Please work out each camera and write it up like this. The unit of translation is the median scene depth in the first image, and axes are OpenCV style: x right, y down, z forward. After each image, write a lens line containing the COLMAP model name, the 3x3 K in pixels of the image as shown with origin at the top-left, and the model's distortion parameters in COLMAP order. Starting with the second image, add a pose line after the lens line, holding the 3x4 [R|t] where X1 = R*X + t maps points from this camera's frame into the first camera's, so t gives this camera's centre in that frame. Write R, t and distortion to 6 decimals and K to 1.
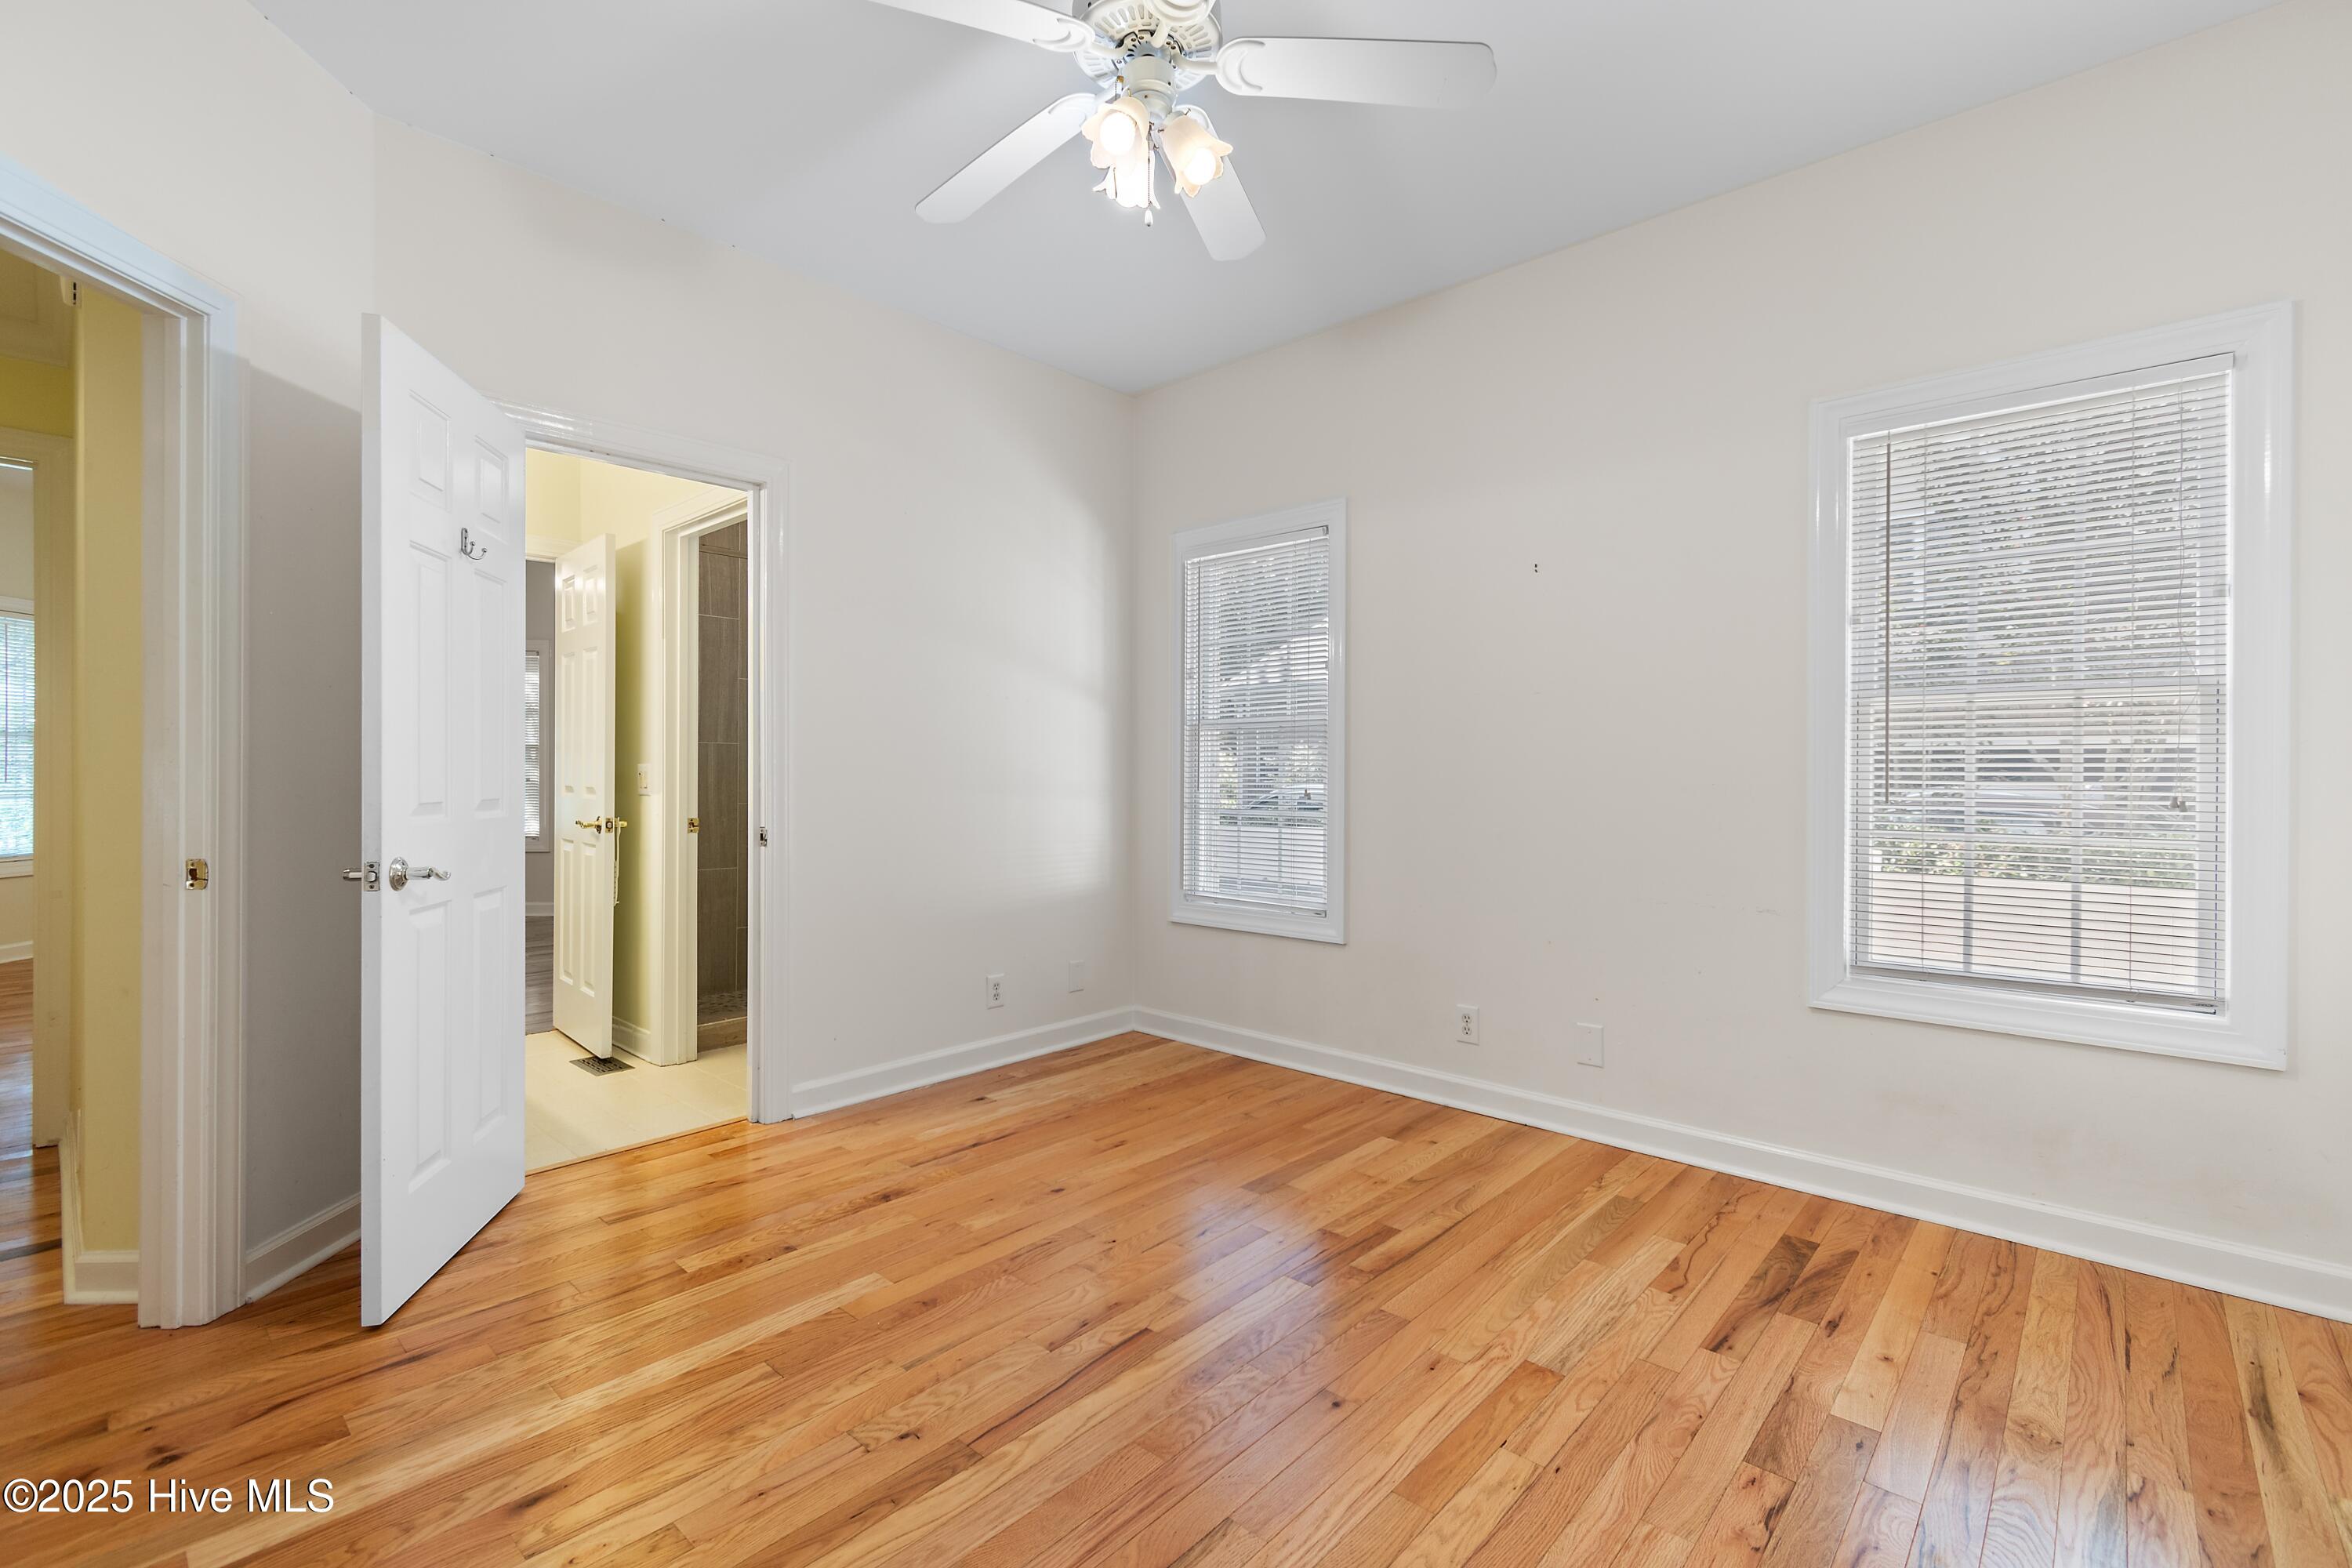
lens RADIAL K [[1027.9, 0, 1175.4], [0, 1027.9, 773.6], [0, 0, 1]] dist [-0.003237, -0.000803]
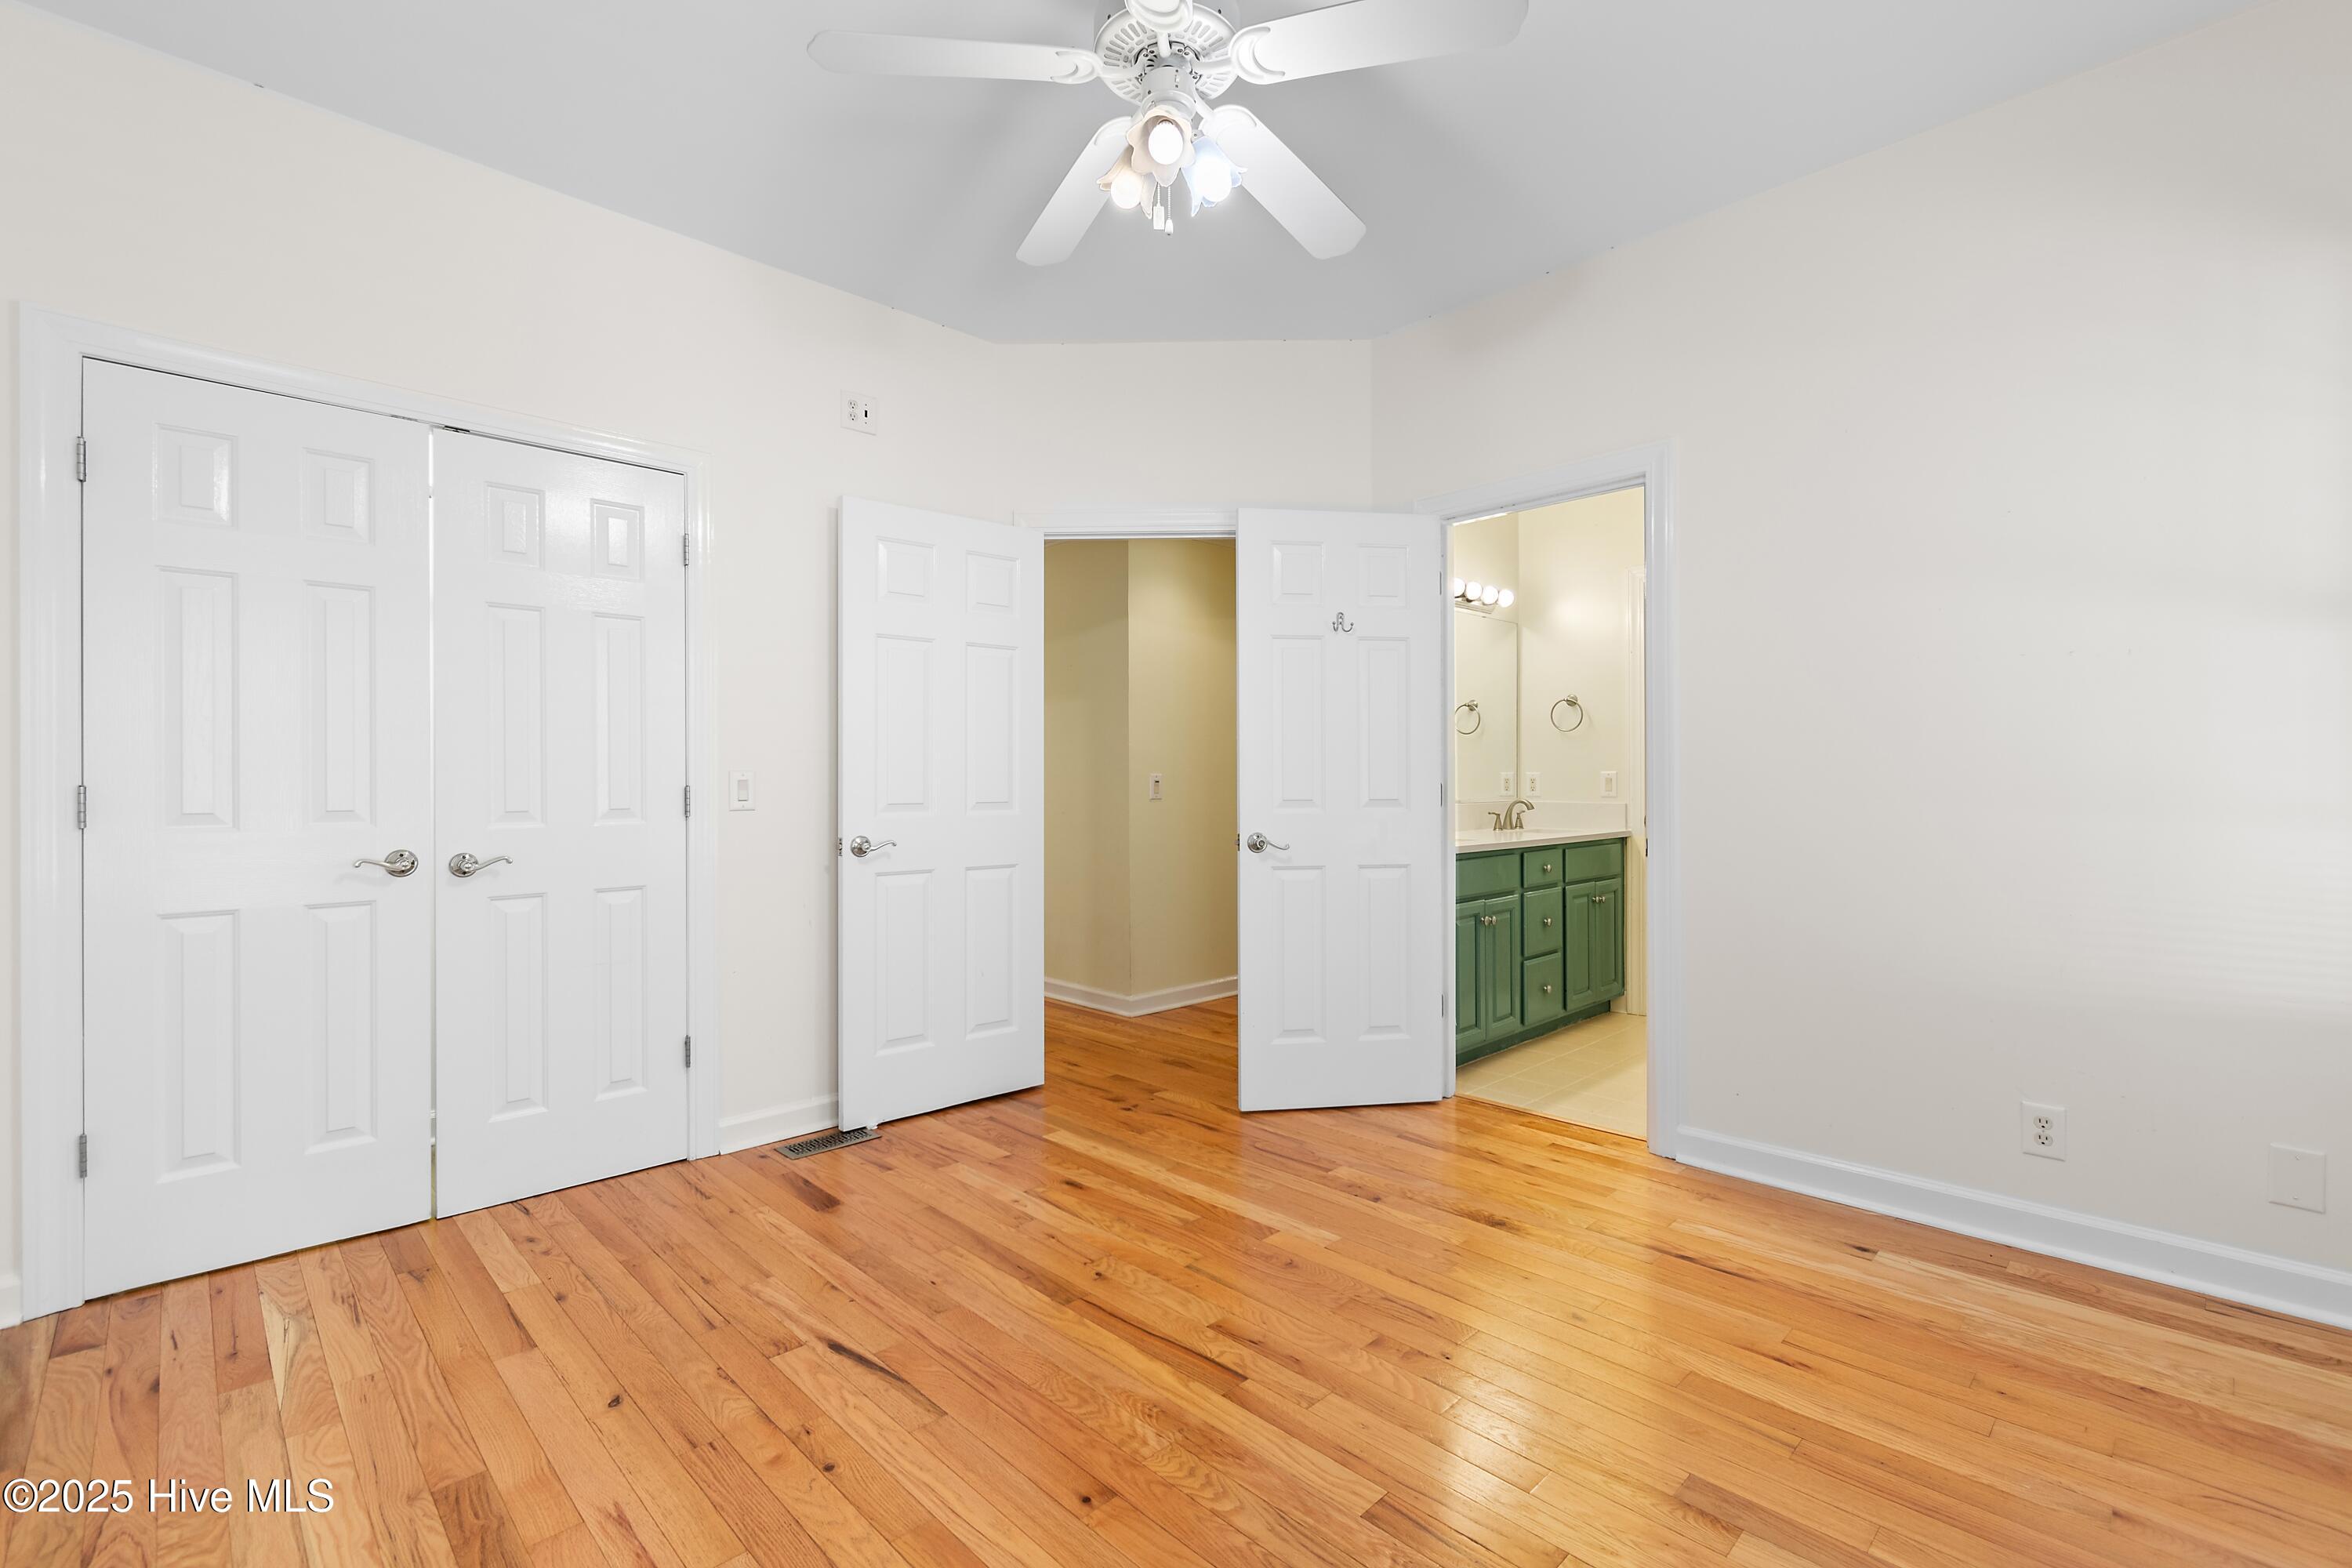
lens RADIAL K [[1027.9, 0, 1176.2], [0, 1027.9, 786.9], [0, 0, 1]] dist [-0.003237, -0.000803]
pose [[-0.054341, 0.003282, -0.998517, 0.703907], [0.001518, 0.999994, 0.003204, 0.003452], [0.998521, -0.001342, -0.054345, 0.774263]]
